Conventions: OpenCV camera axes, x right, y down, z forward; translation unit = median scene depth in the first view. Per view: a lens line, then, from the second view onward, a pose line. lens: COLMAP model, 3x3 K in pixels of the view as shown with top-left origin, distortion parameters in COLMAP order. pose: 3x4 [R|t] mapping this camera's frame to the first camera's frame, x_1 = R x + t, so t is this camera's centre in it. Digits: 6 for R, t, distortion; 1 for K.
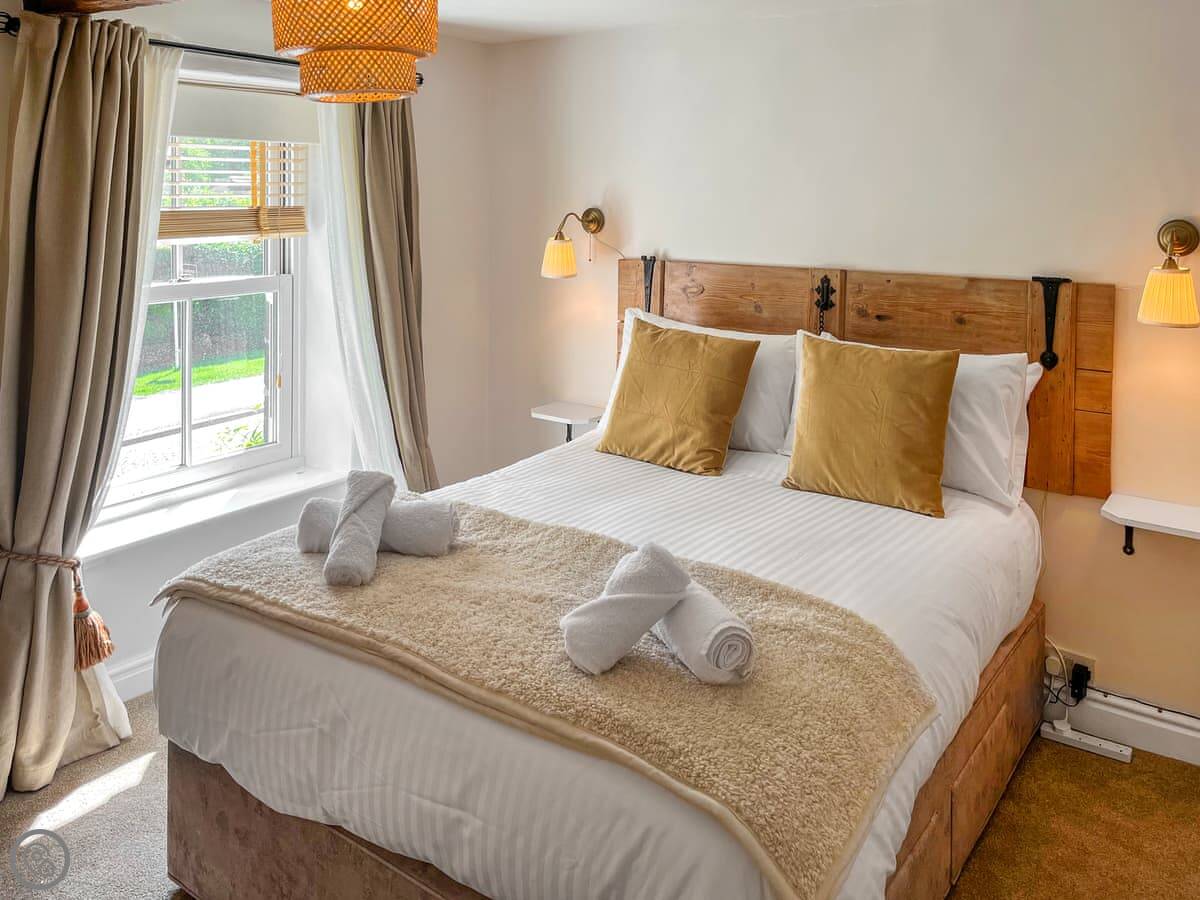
lens RADIAL K [[944.9, 0, 599.3], [0, 944.9, 447.9], [0, 0, 1]] dist [-0.002138, -0.005918]
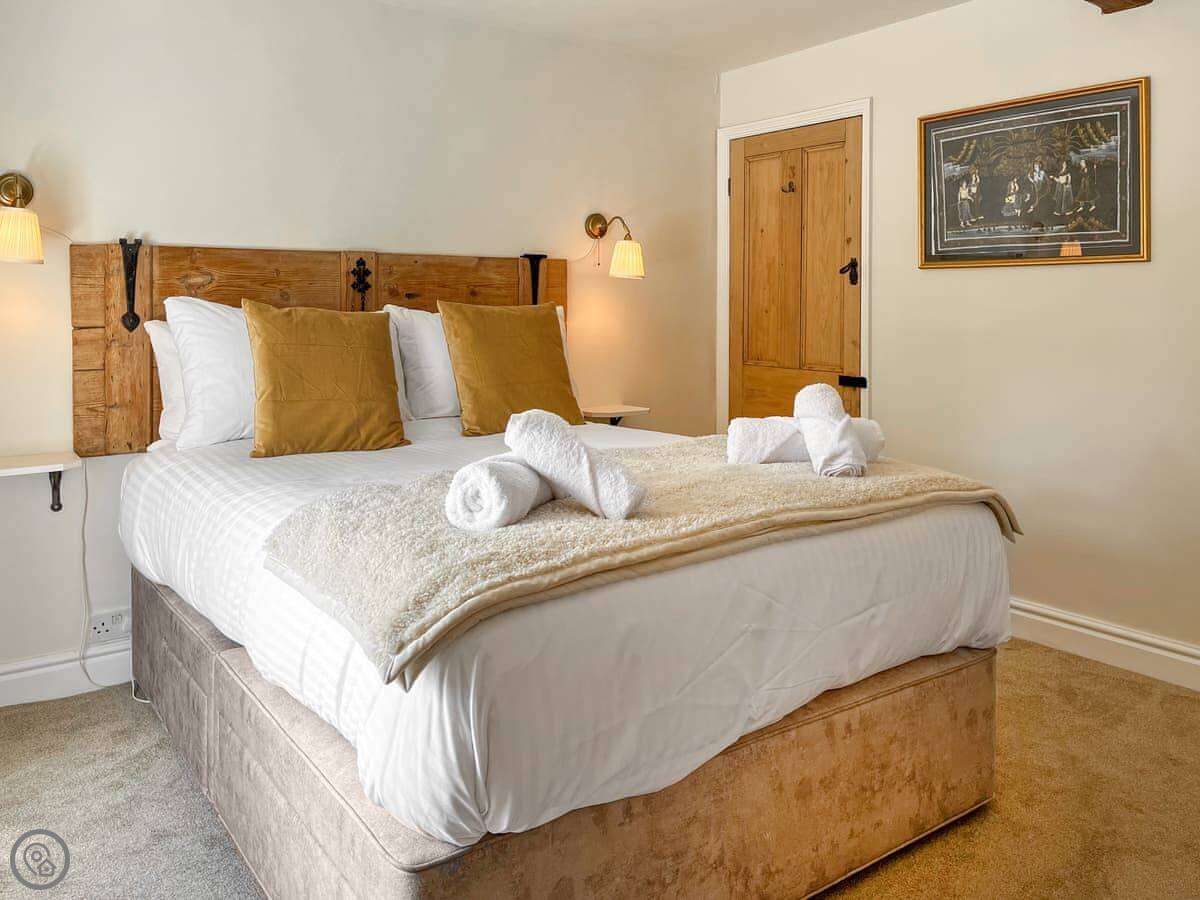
lens RADIAL K [[944.9, 0, 599.7], [0, 944.9, 451.9], [0, 0, 1]] dist [-0.002138, -0.005918]
pose [[0.297351, -0.151317, 0.942701, -0.734896], [0.246607, 0.966030, 0.077276, 0.008671], [-0.922370, 0.209499, 0.324566, 0.491386]]
